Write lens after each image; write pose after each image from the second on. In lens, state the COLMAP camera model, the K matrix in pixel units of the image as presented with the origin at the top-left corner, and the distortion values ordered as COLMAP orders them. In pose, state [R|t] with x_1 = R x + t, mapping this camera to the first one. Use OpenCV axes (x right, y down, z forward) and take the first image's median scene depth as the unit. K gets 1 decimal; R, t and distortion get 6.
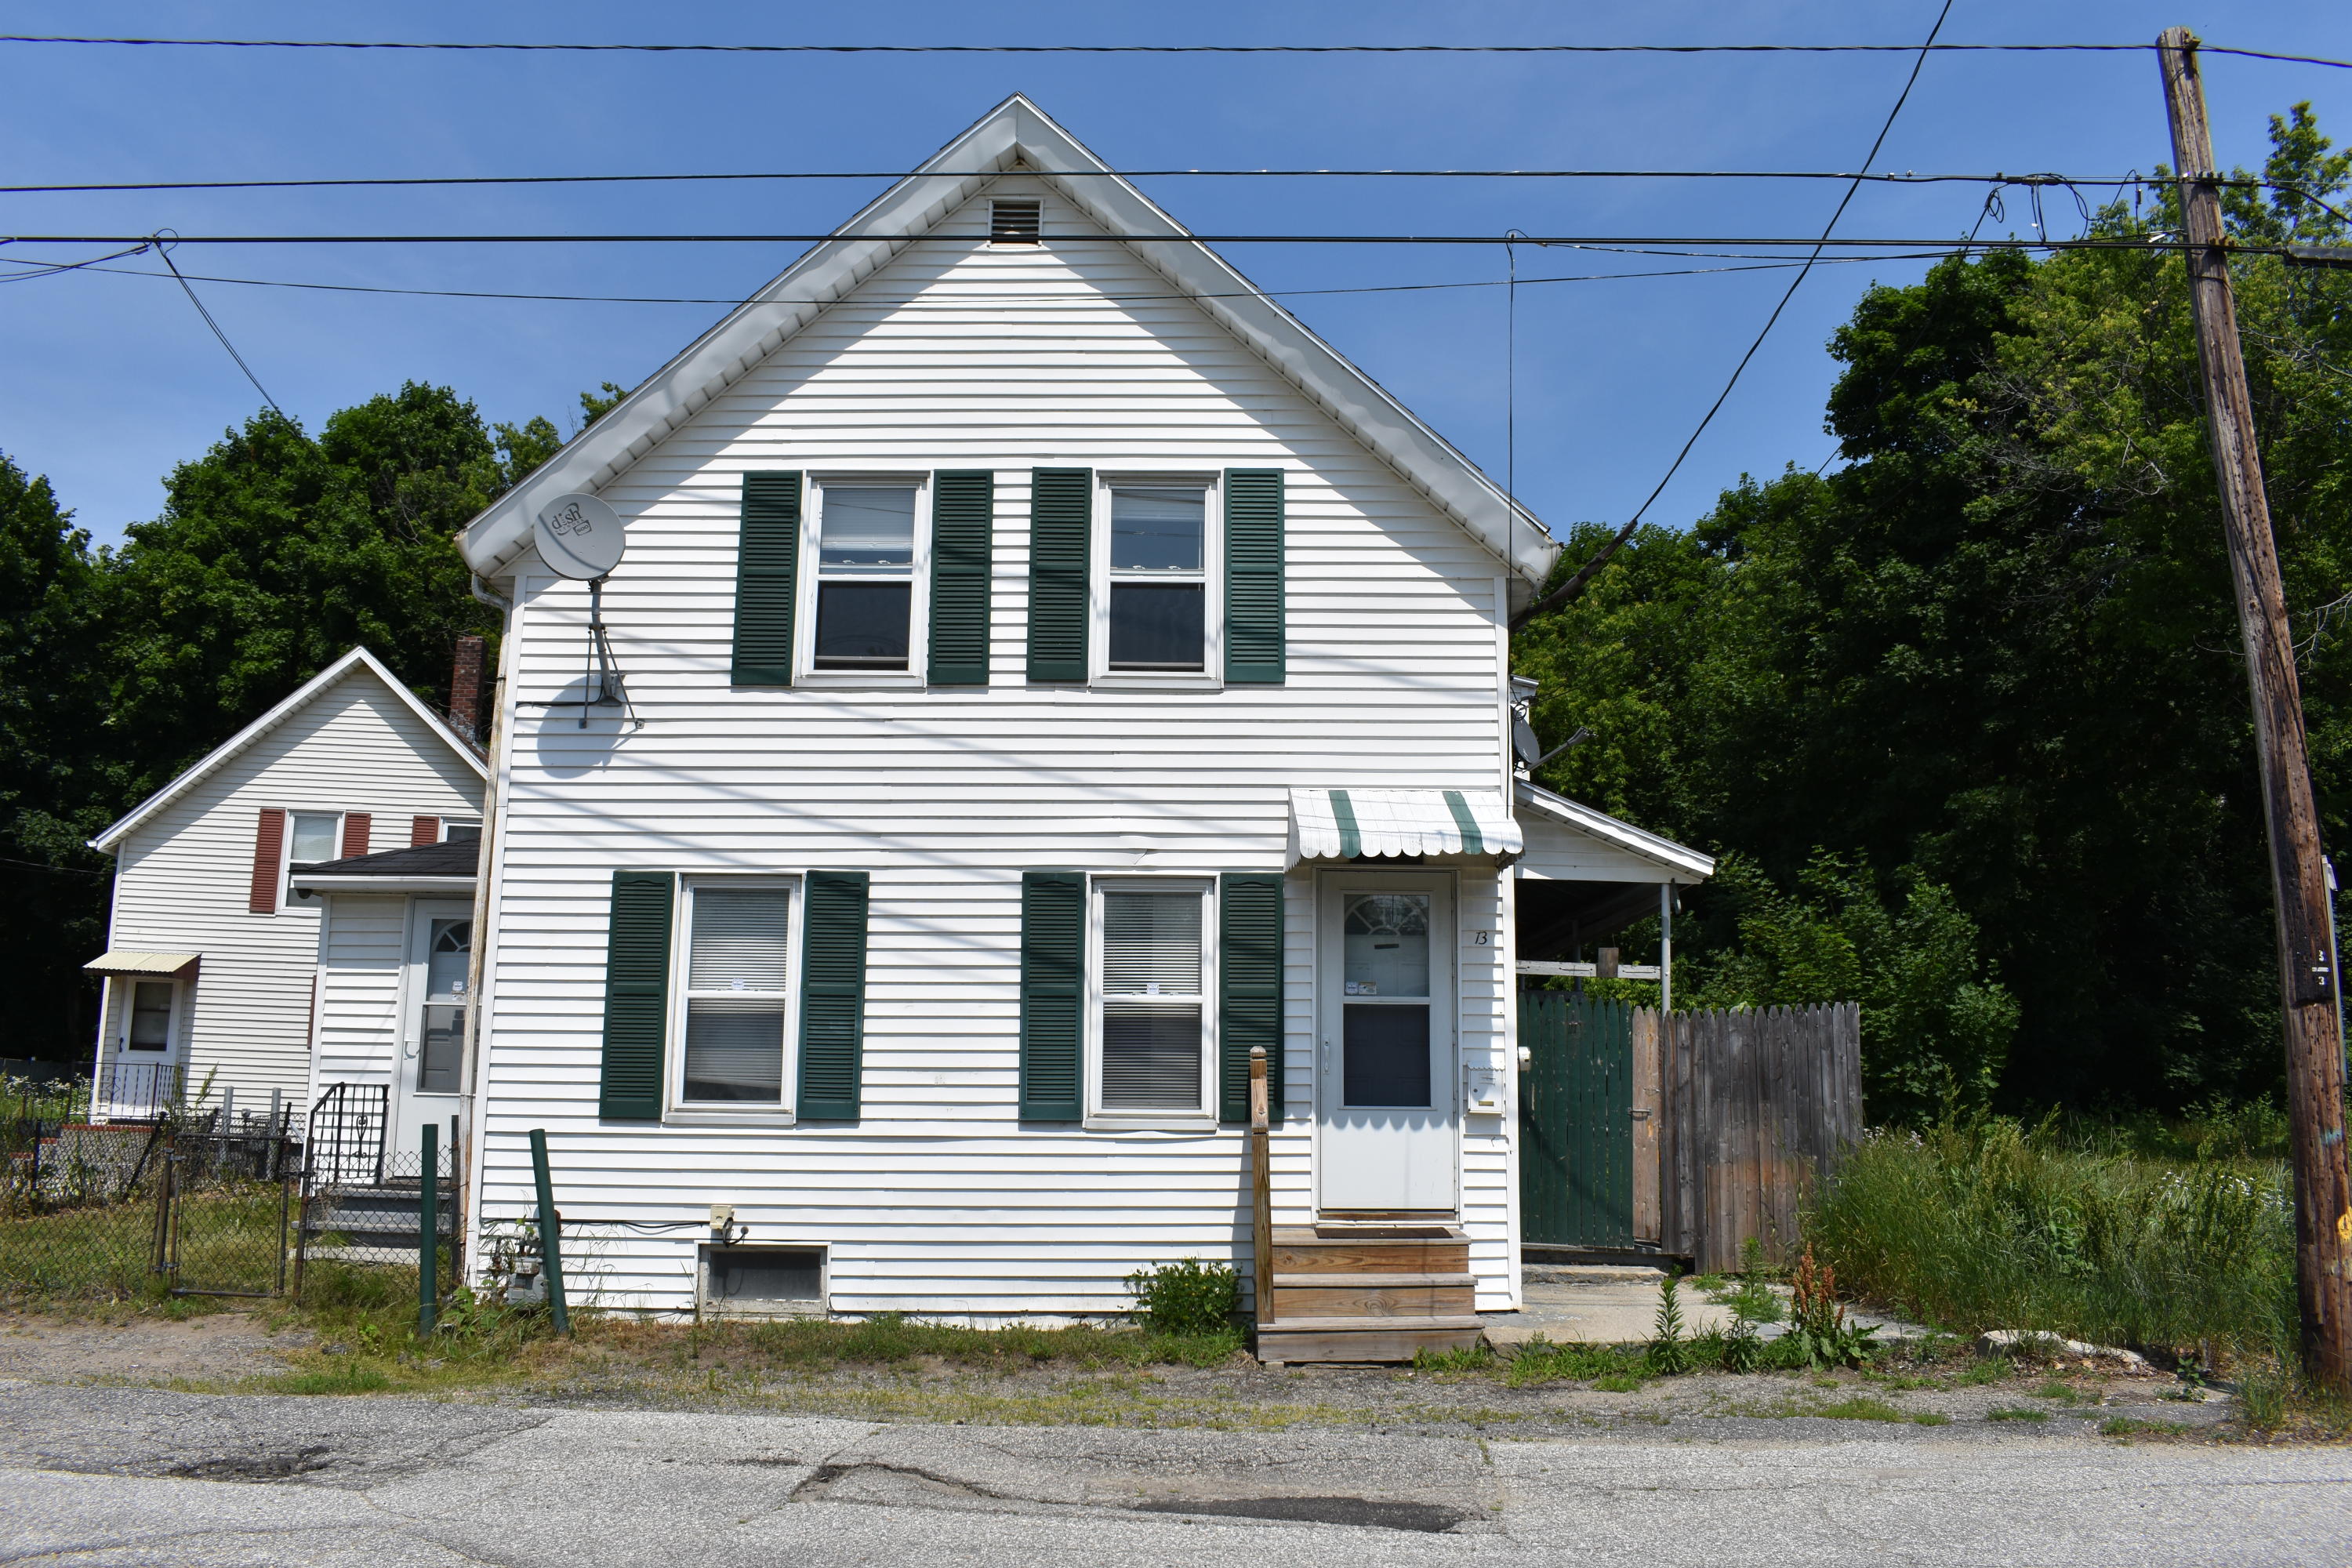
lens RADIAL K [[1815.9, 0, 1176.0], [0, 1815.9, 784.0], [0, 0, 1]] dist [-0.102039, -0.000625]
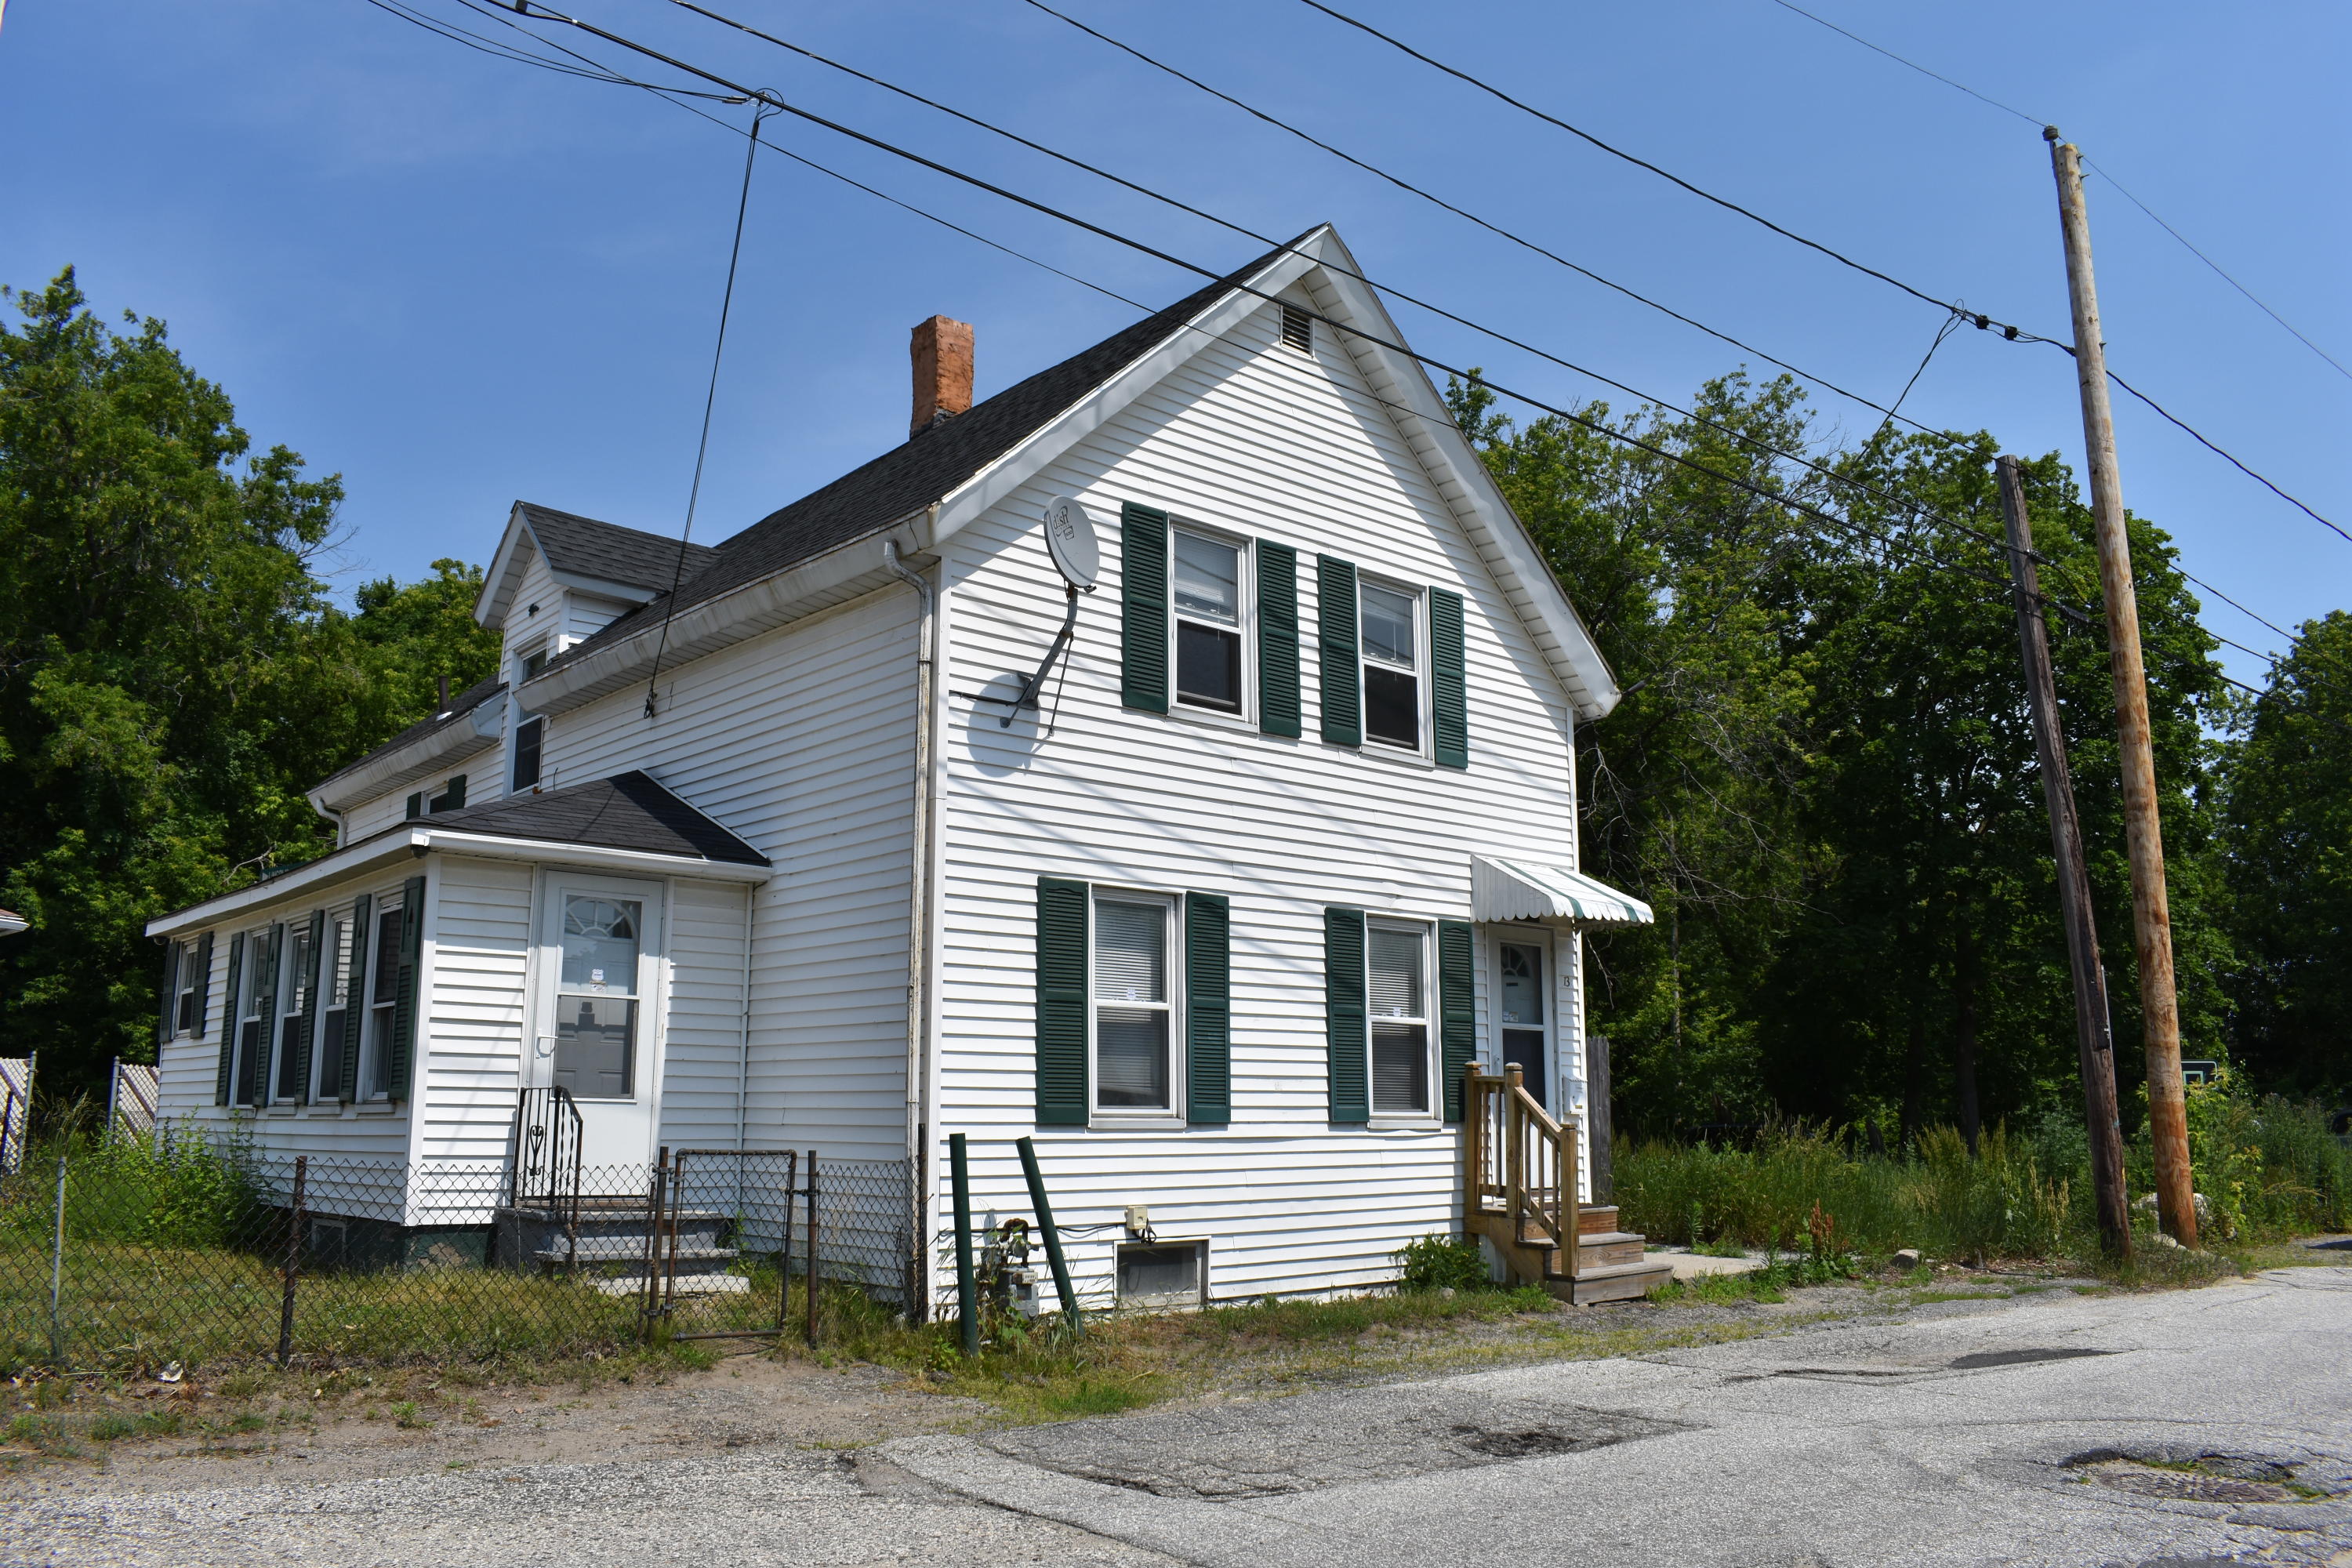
lens RADIAL K [[1815.9, 0, 1176.0], [0, 1815.9, 784.0], [0, 0, 1]] dist [-0.102039, -0.000625]
pose [[0.754714, 0.117263, 0.645489, -0.910425], [-0.113131, 0.992419, -0.048014, 0.037218], [-0.646226, -0.036788, 0.762259, 0.185295]]
